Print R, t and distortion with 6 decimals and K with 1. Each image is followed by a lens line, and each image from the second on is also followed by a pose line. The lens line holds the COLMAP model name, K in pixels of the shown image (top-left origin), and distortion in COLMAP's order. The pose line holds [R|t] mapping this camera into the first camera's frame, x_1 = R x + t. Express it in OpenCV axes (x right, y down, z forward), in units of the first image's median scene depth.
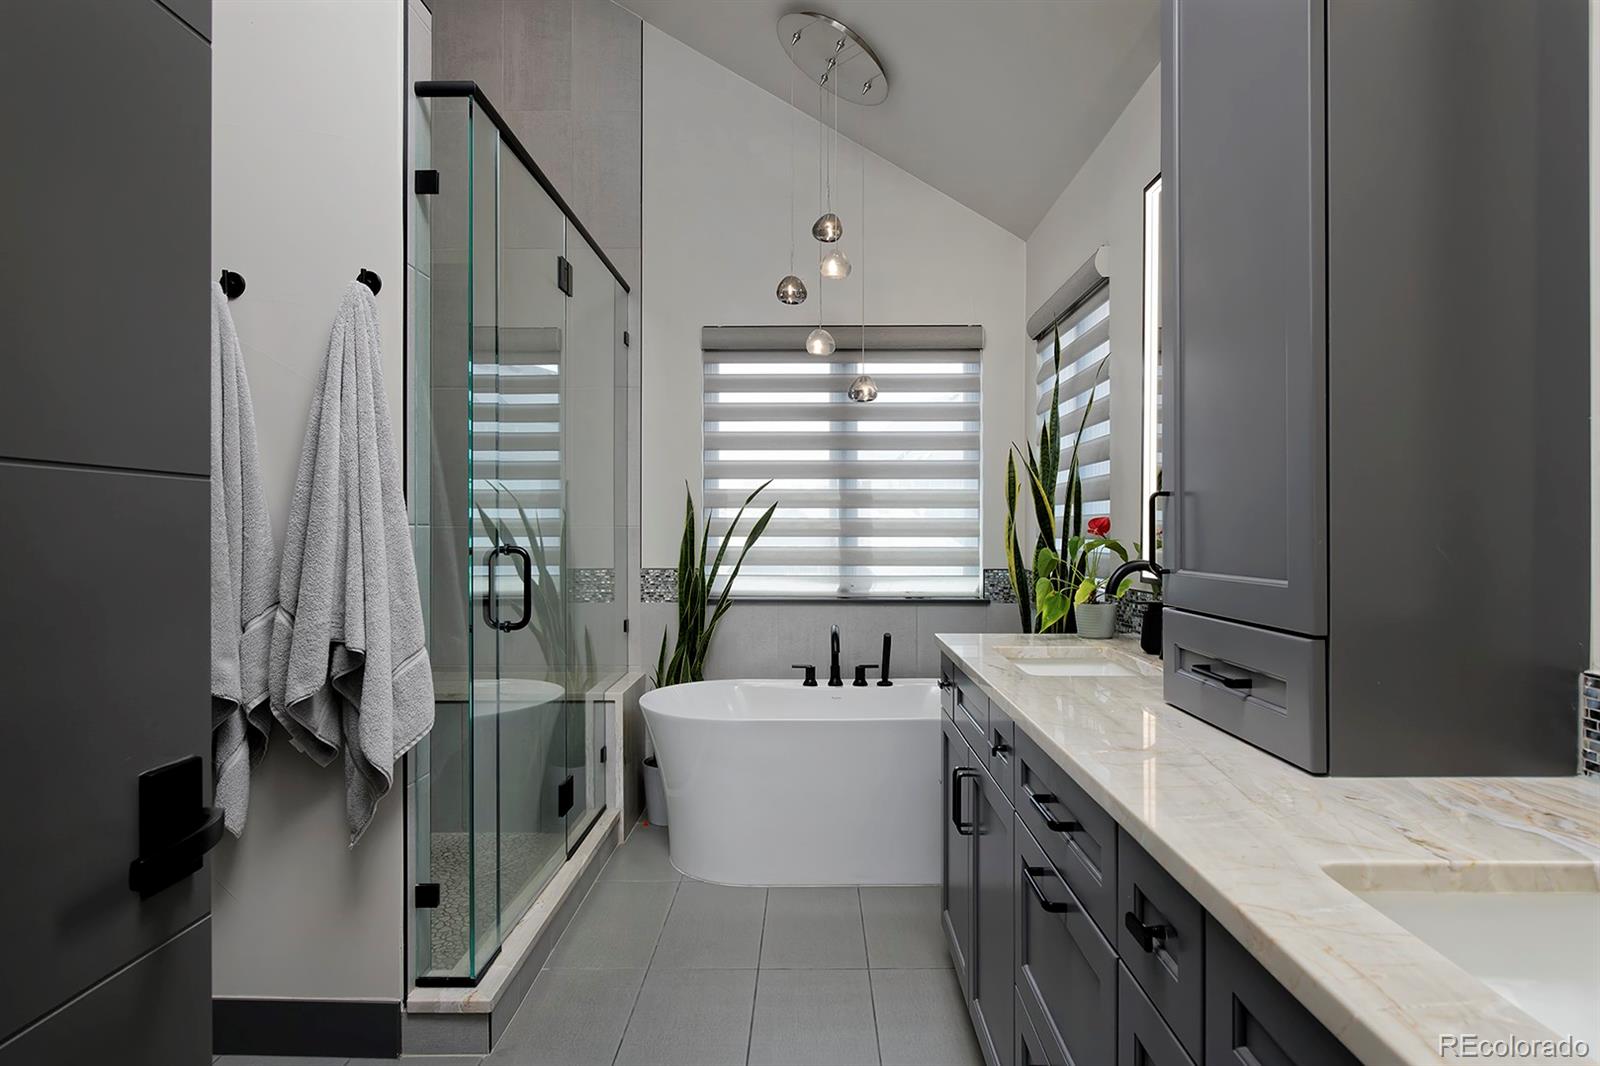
lens RADIAL K [[894.4, 0, 808.3], [0, 894.4, 530.5], [0, 0, 1]] dist [0.000682, -0.000450]
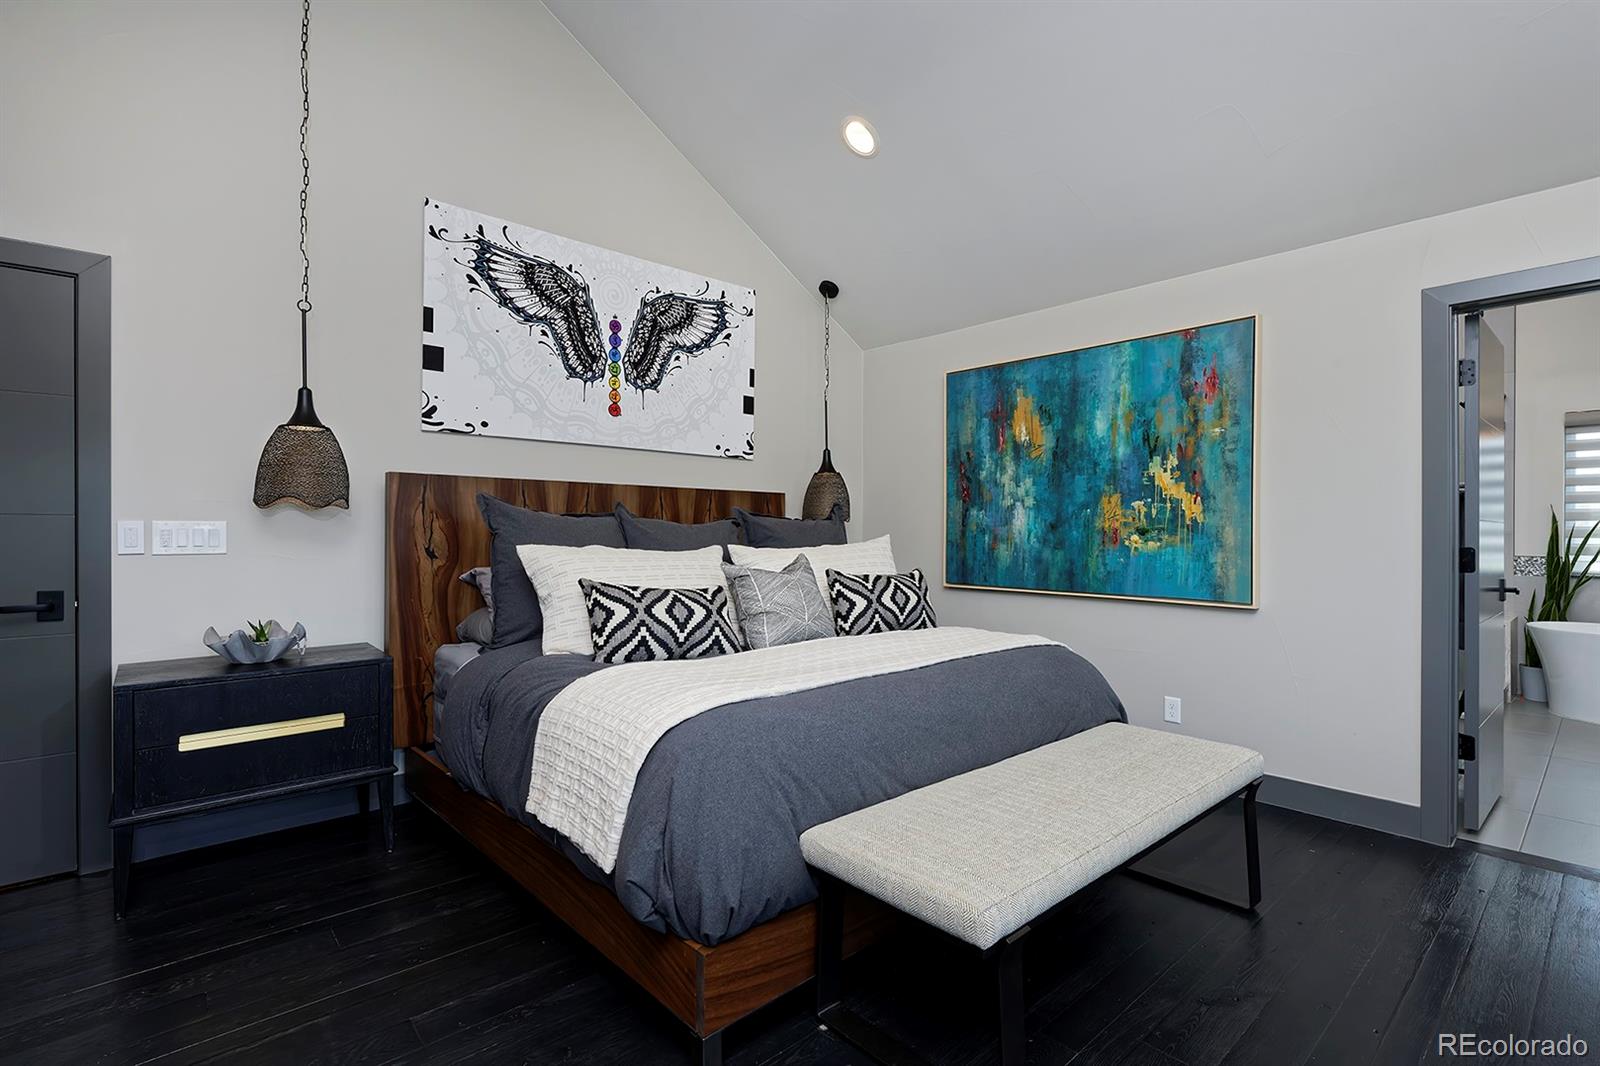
lens RADIAL K [[742.0, 0, 800.7], [0, 742.0, 527.4], [0, 0, 1]] dist [-0.000917, -0.000085]
pose [[0.682952, -0.002848, -0.730458, -0.083766], [-0.002029, 0.999981, -0.005795, -0.002225], [0.730461, 0.005439, 0.682933, -1.044992]]
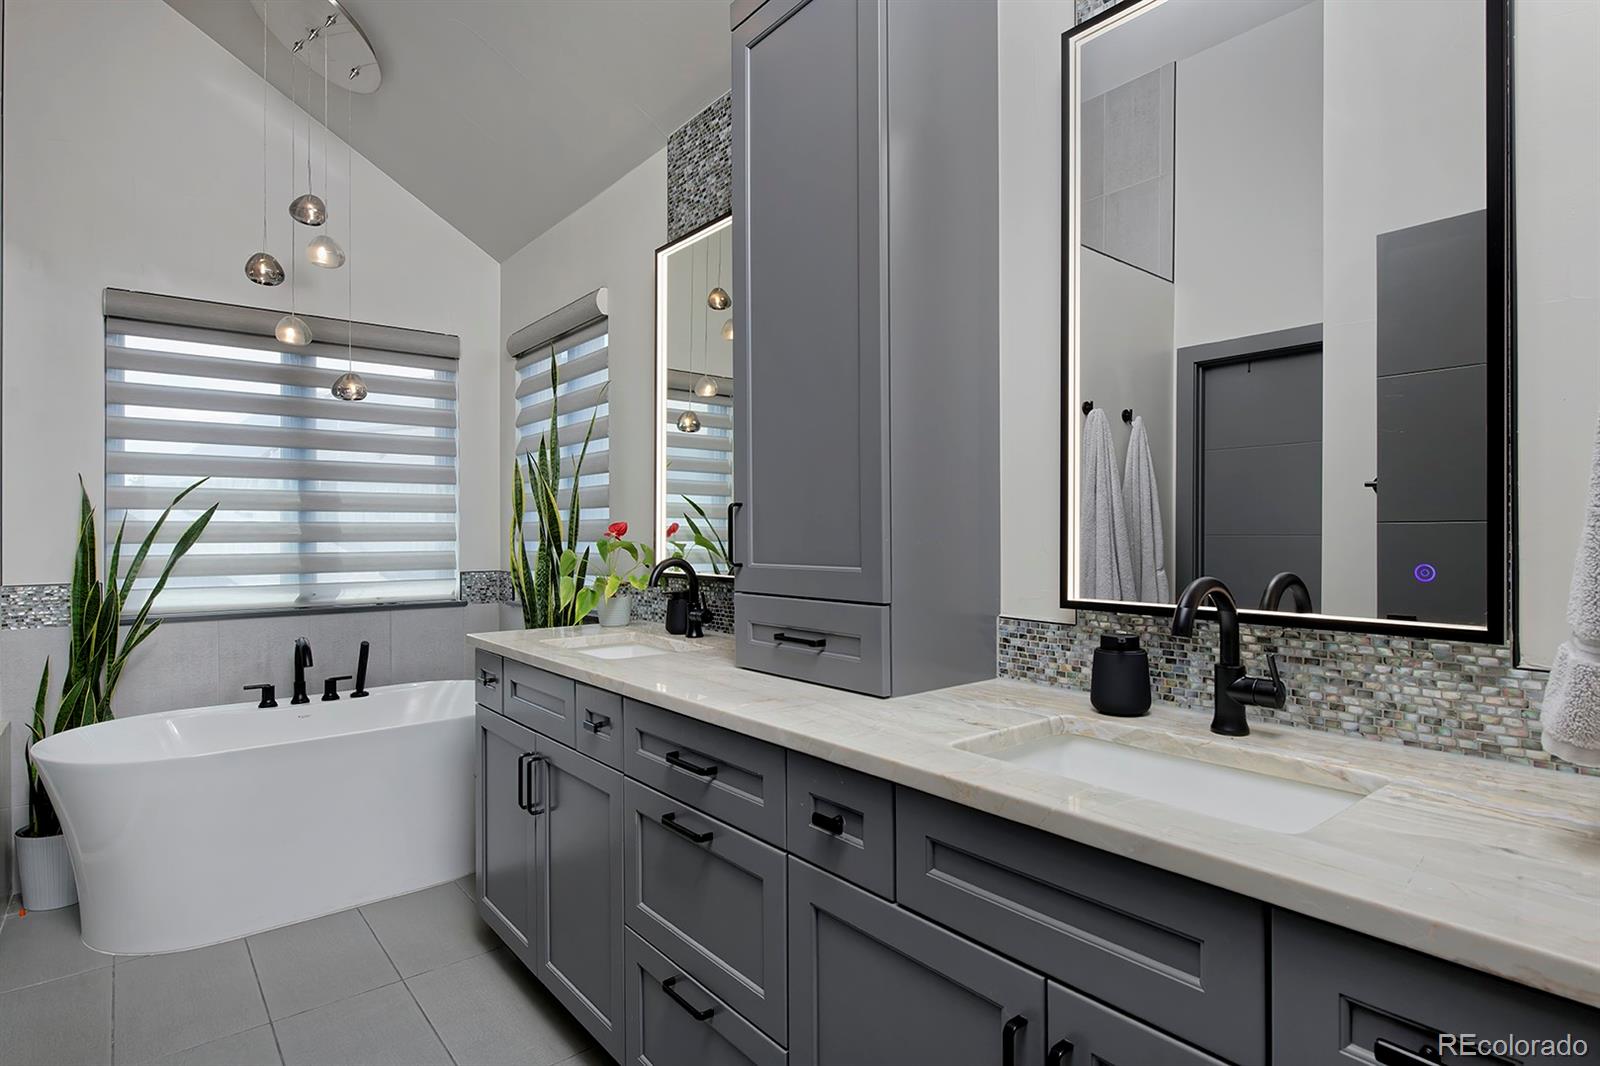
lens RADIAL K [[831.1, 0, 796.8], [0, 831.1, 532.6], [0, 0, 1]] dist [0.001415, 0.001806]
pose [[0.773551, -0.004424, 0.633719, -0.116515], [0.005859, 0.999983, -0.000171, 0.000302], [-0.633707, 0.003845, 0.773563, 0.009679]]
